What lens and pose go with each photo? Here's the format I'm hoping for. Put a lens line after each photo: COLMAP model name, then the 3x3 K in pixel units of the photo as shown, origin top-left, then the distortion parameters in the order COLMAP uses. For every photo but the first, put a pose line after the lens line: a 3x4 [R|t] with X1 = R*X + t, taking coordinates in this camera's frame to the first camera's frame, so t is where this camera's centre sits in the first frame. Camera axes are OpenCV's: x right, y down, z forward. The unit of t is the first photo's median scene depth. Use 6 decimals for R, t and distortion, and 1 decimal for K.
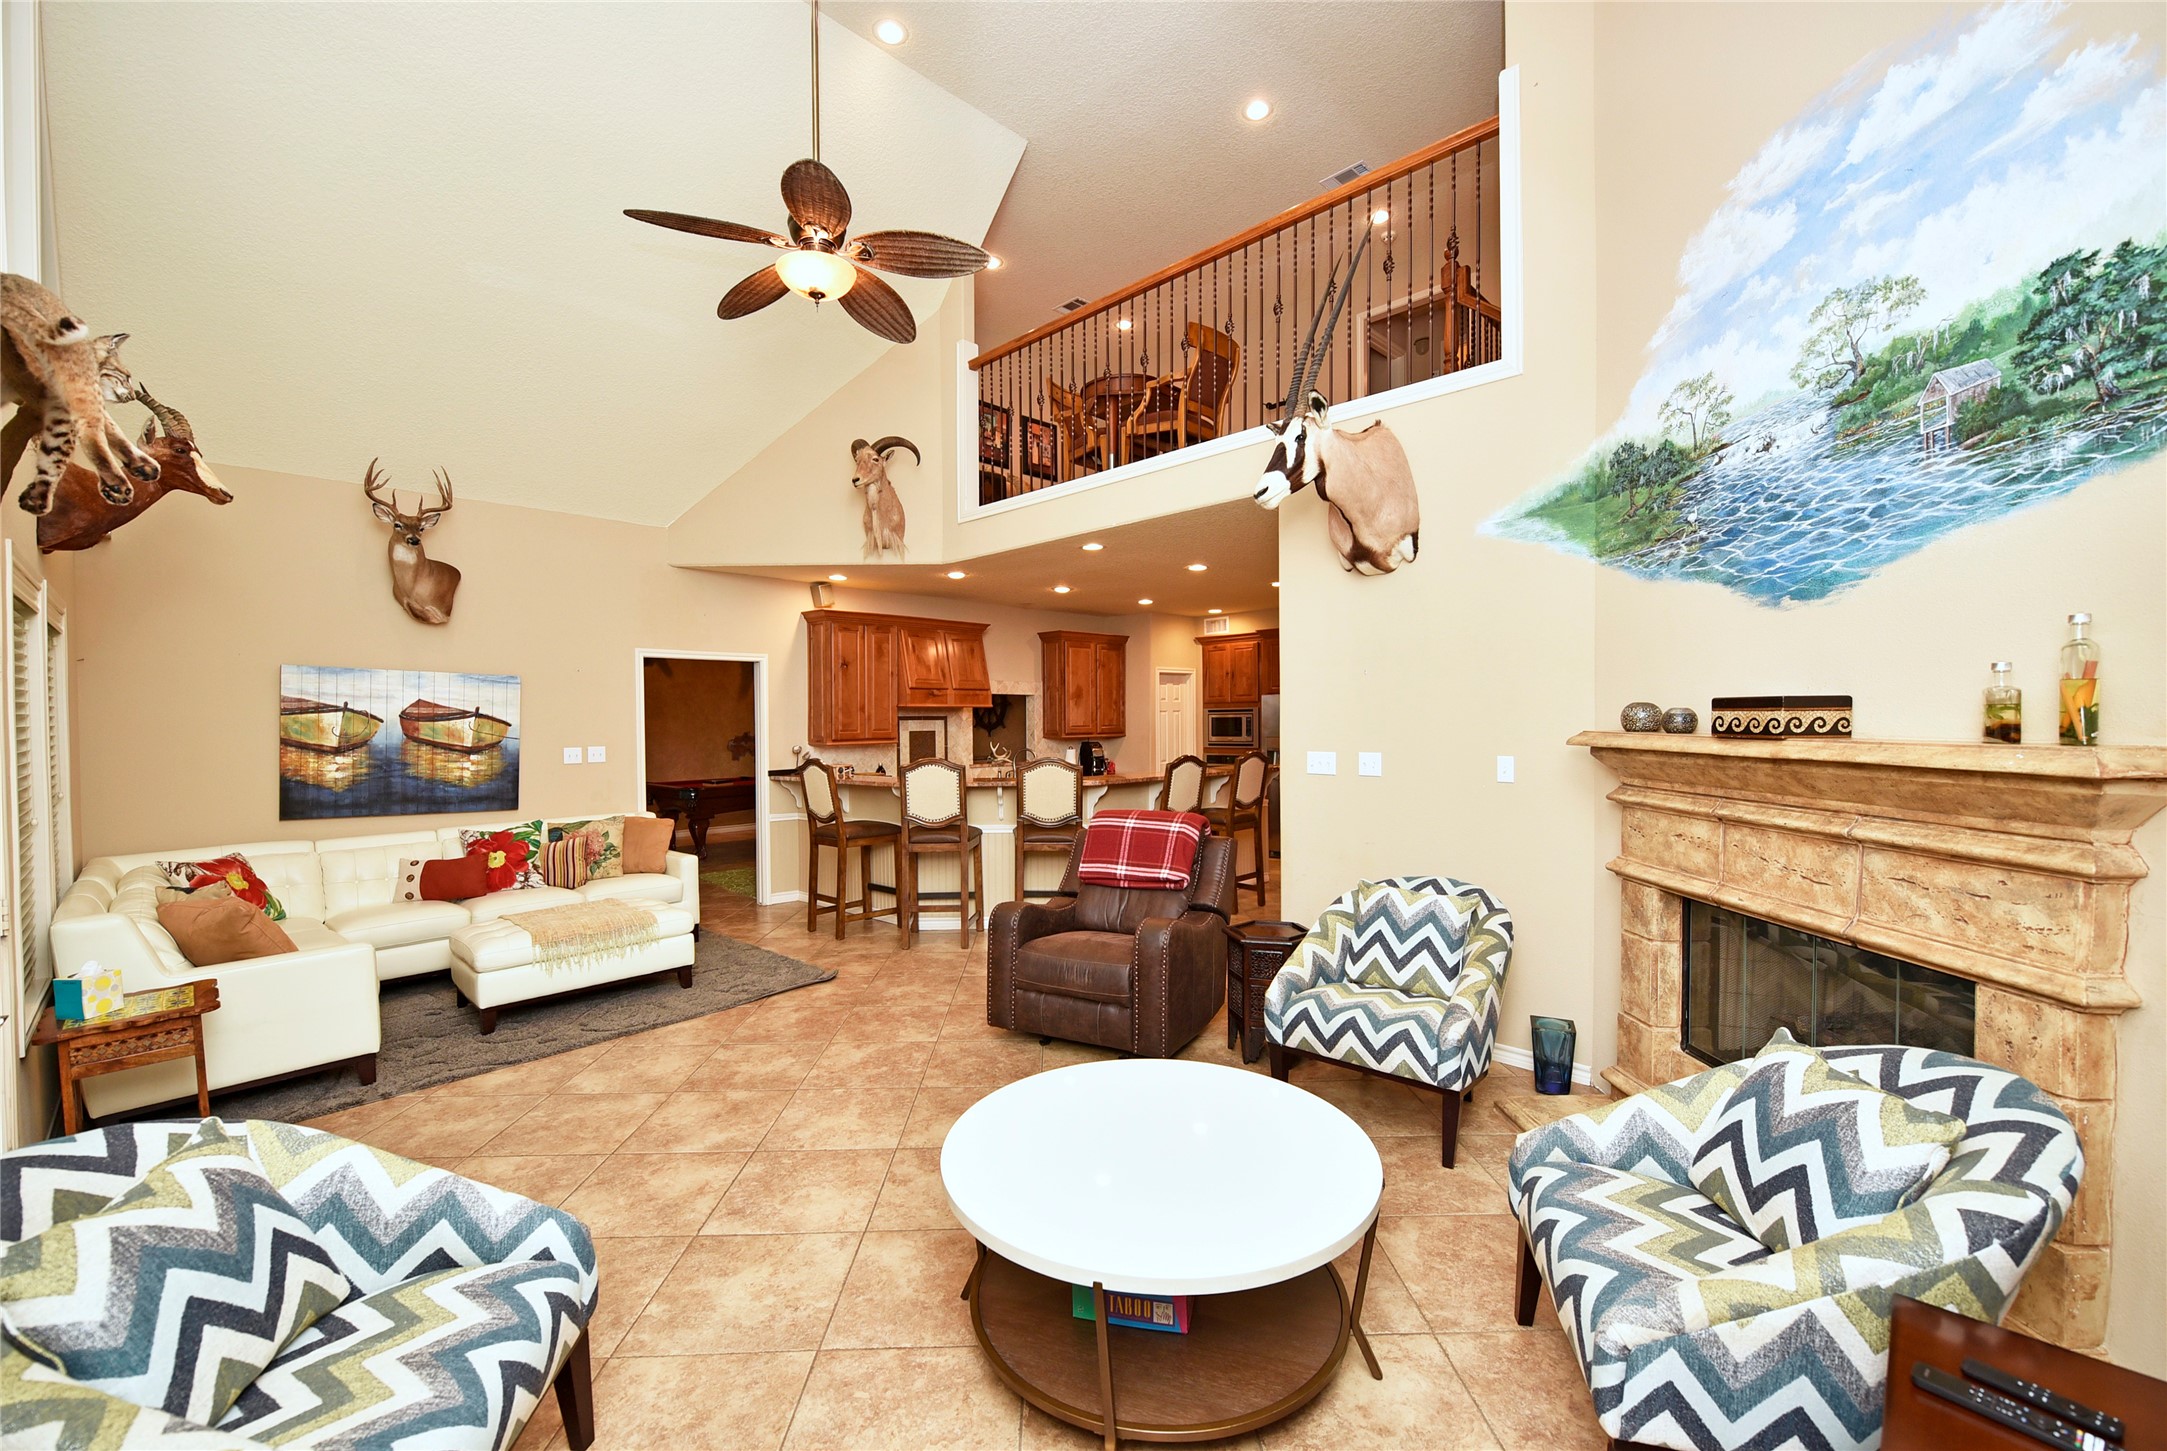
lens RADIAL K [[882.4, 0, 1083.5], [0, 882.4, 725.5], [0, 0, 1]] dist [-0.001690, -0.000435]
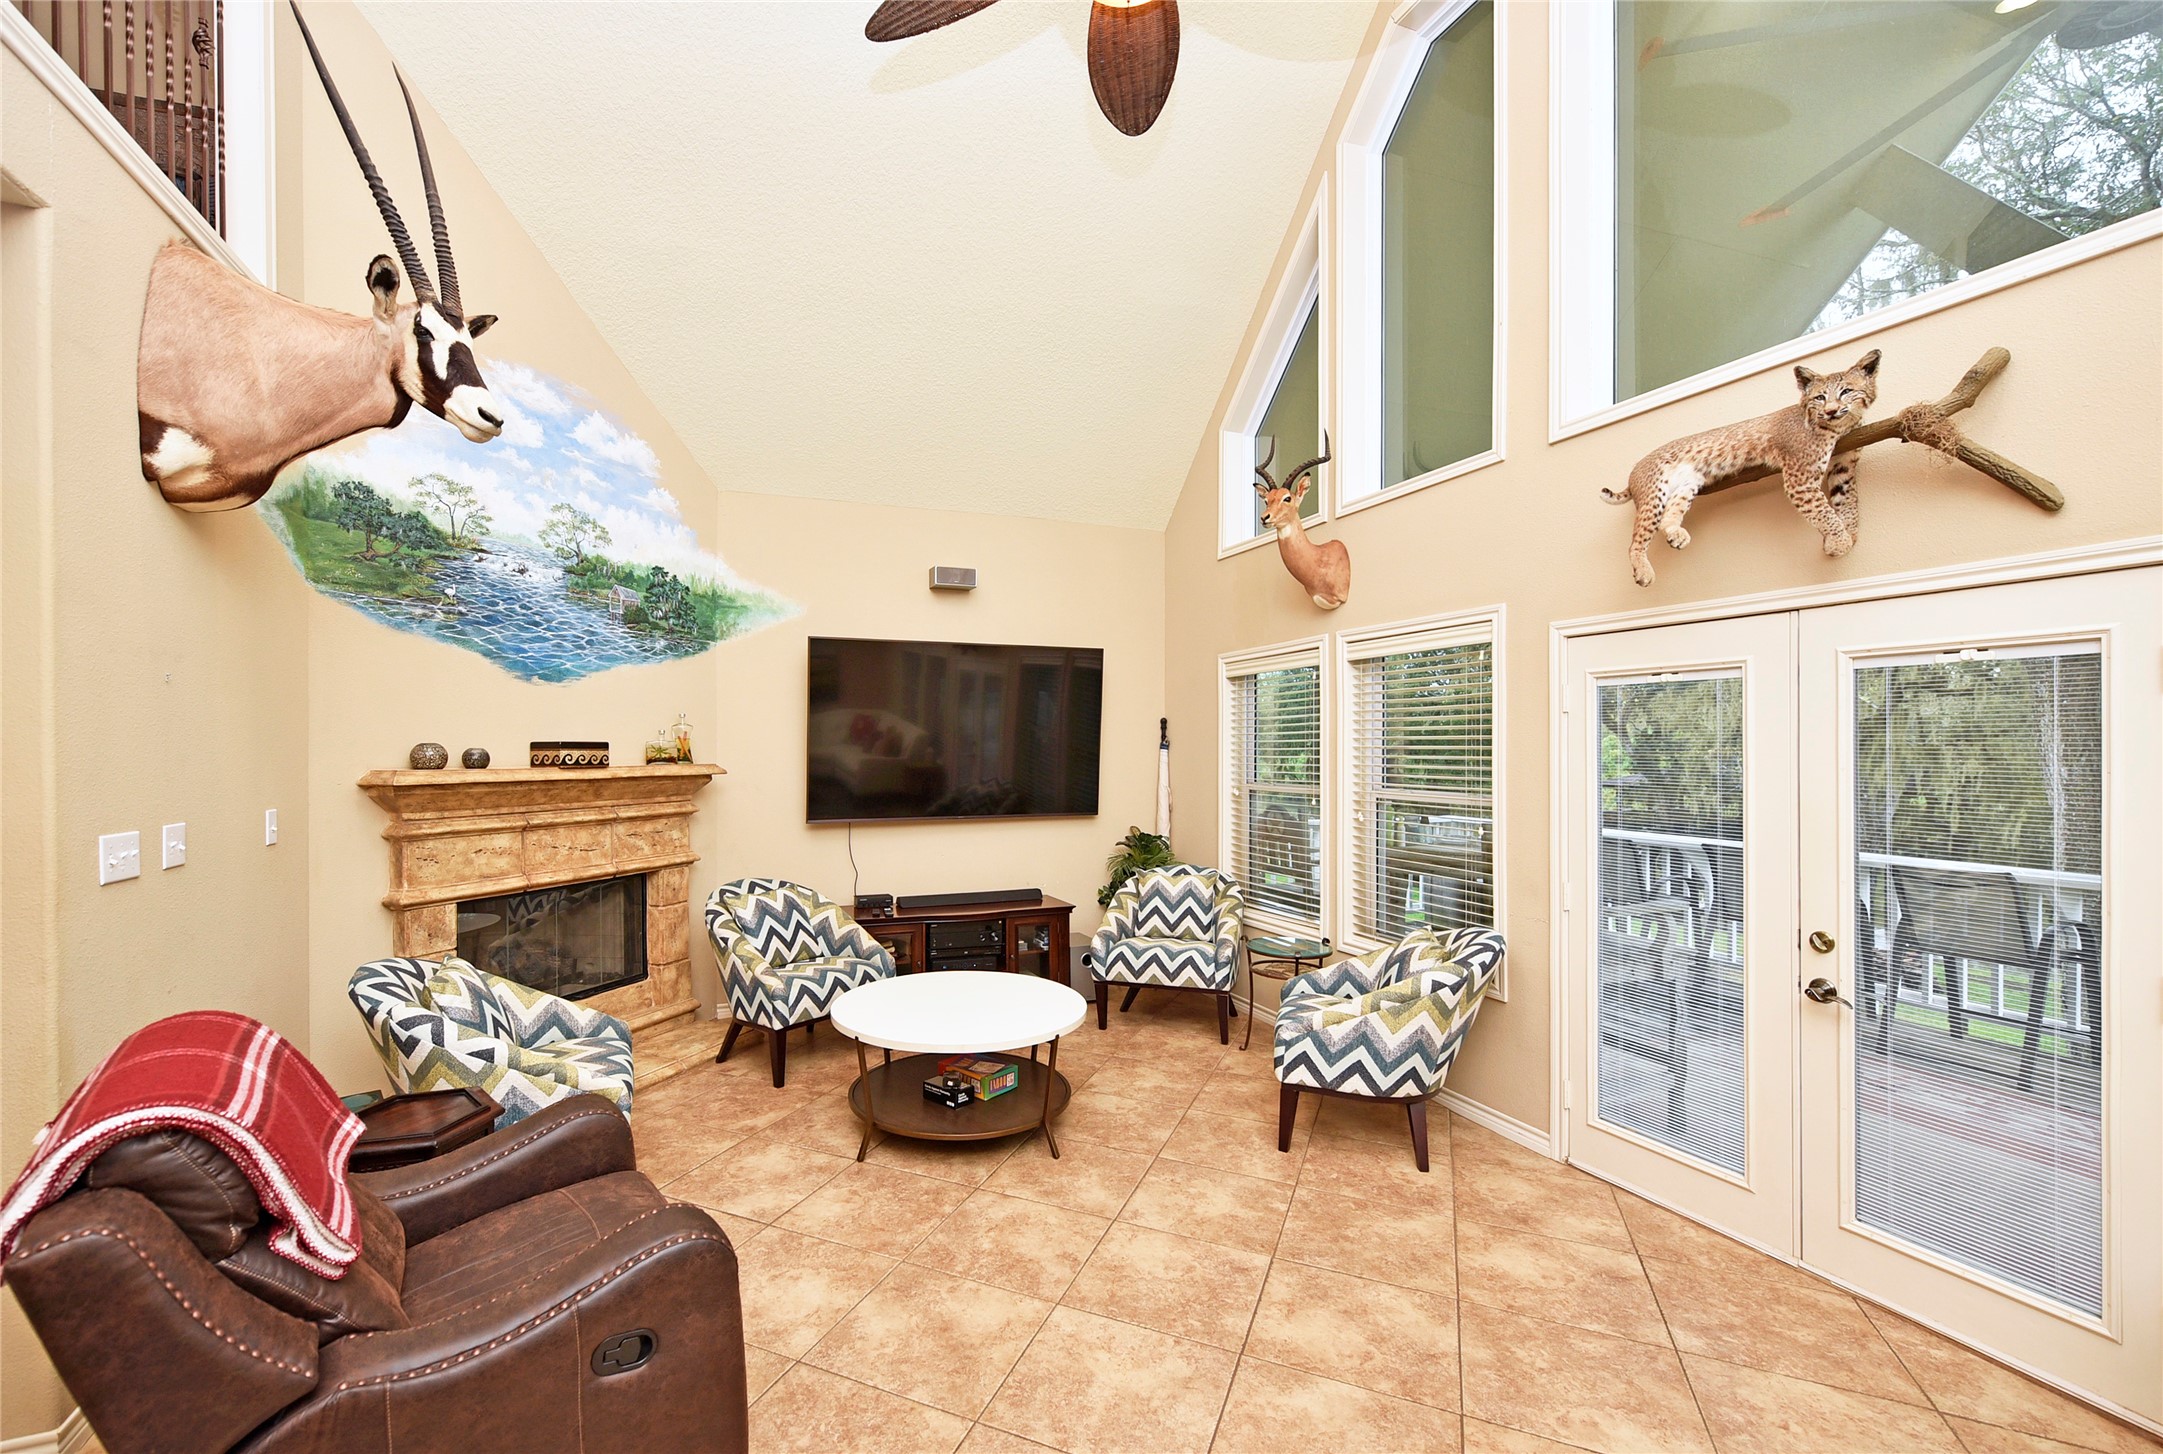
lens RADIAL K [[916.7, 0, 1007.1], [0, 916.7, 750.6], [0, 0, 1]] dist [0.001340, -0.000389]
pose [[-0.897096, 0.008868, 0.441746, -0.309013], [0.015379, 0.999819, 0.011161, -0.010877], [-0.441568, 0.016806, -0.897071, 1.001163]]
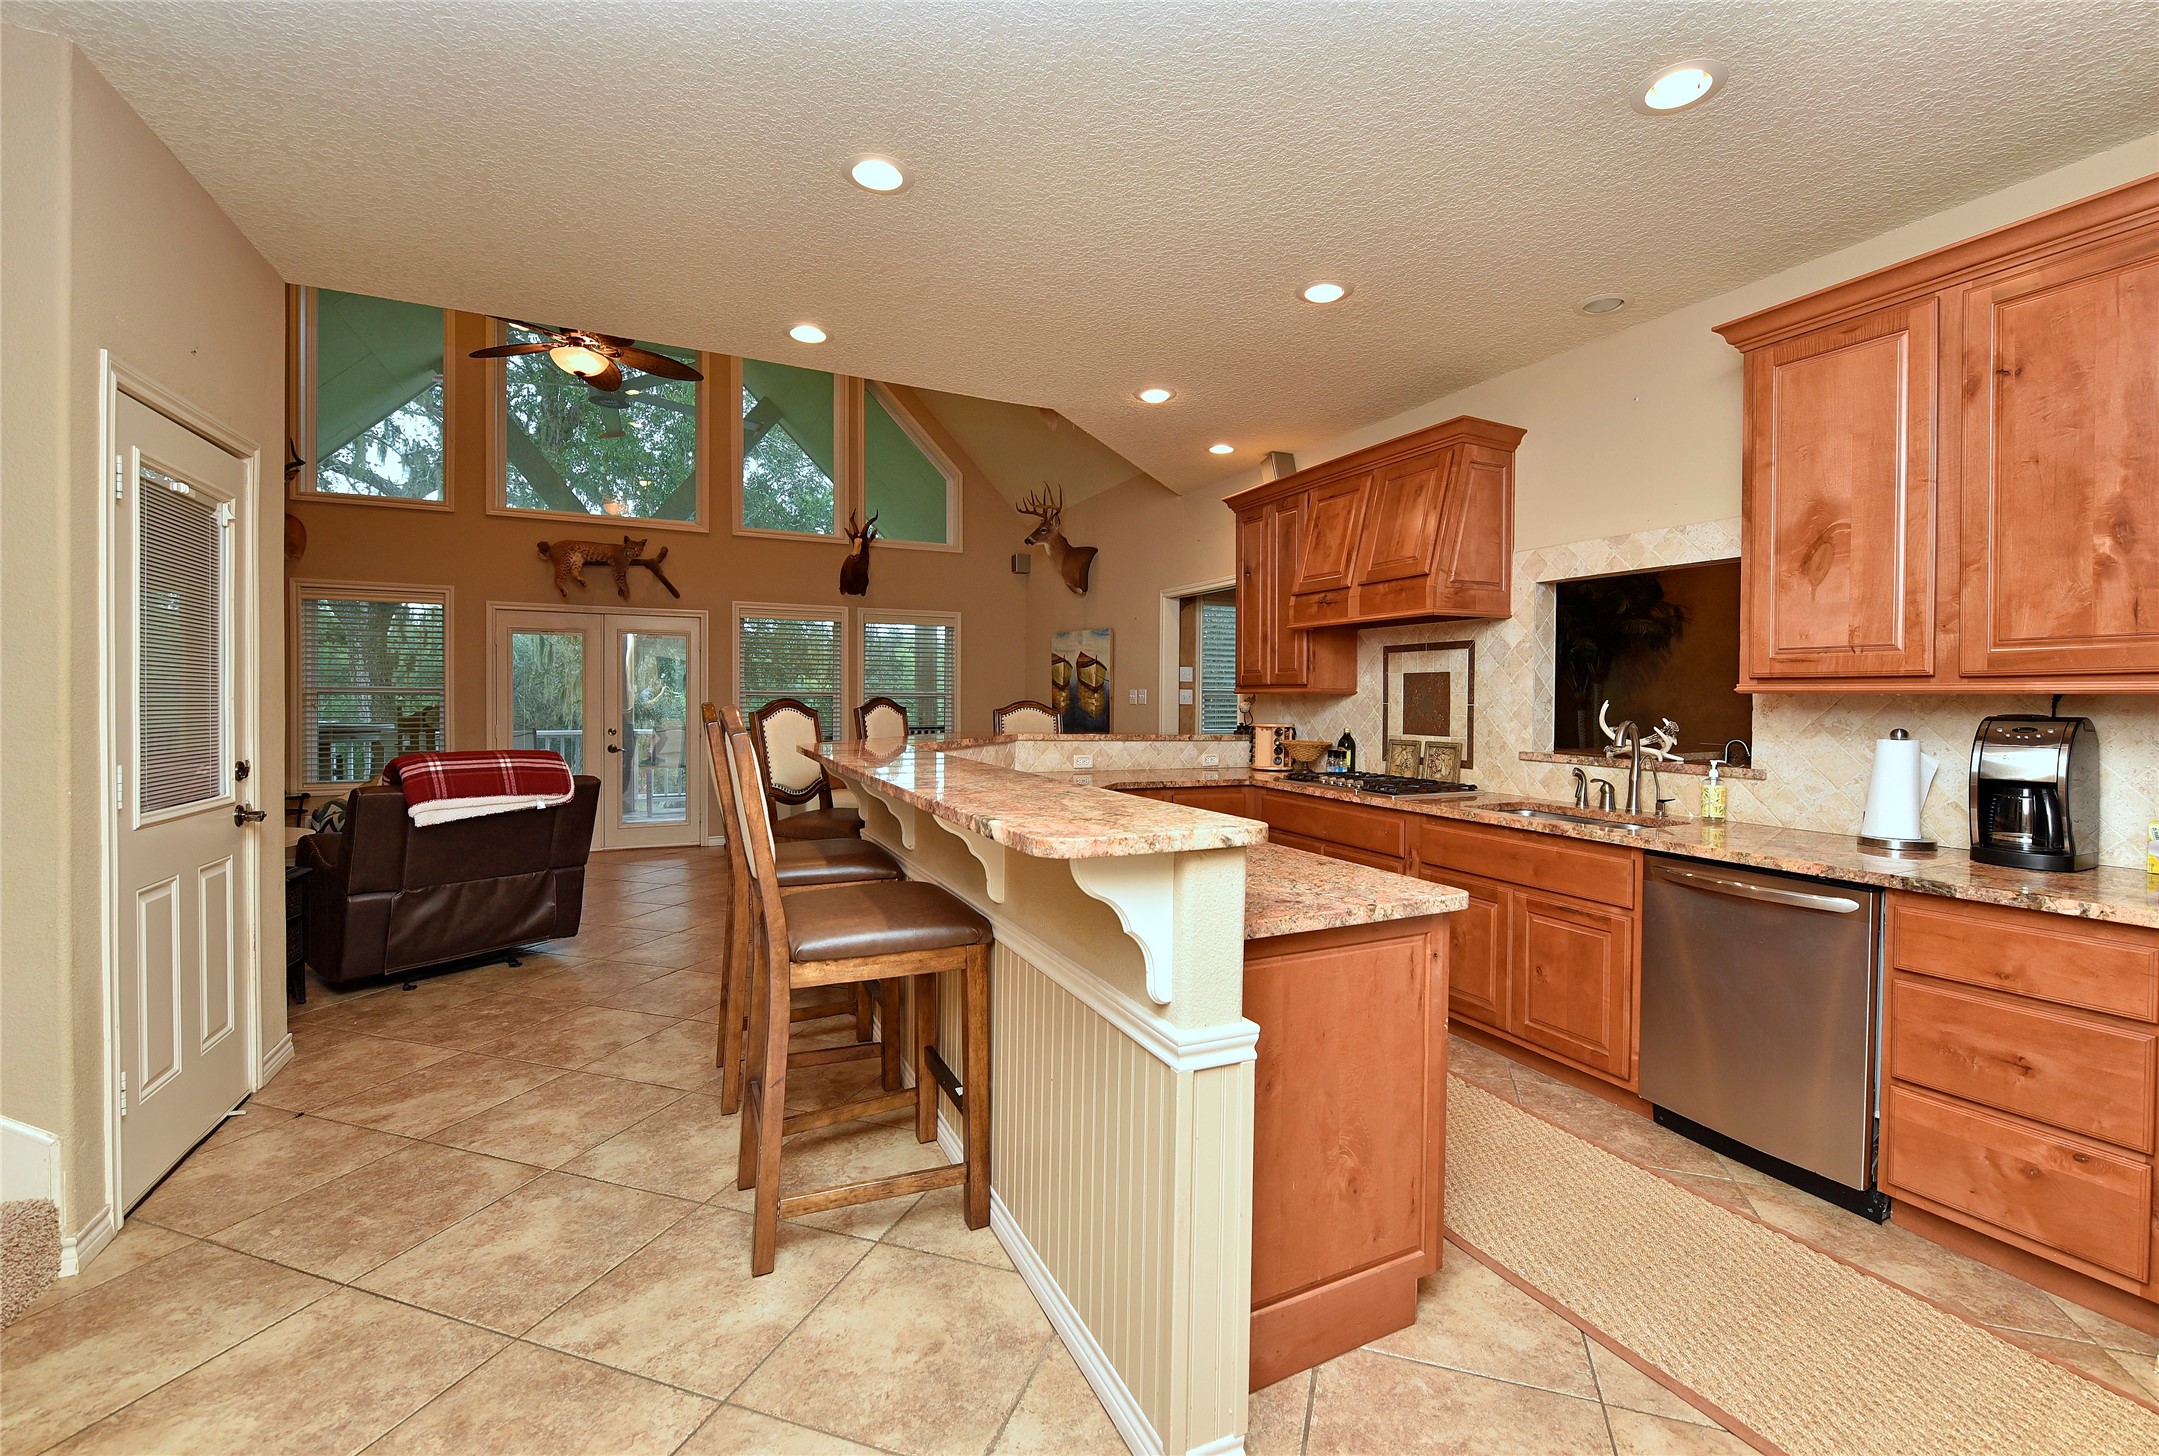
lens RADIAL K [[887.9, 0, 1112.1], [0, 887.9, 709.1], [0, 0, 1]] dist [-0.017231, -0.000555]
pose [[-0.324944, 0.018828, -0.945546, 0.537891], [-0.013501, 0.999608, 0.024544, 0.025978], [0.945637, 0.020741, -0.324562, 1.524602]]
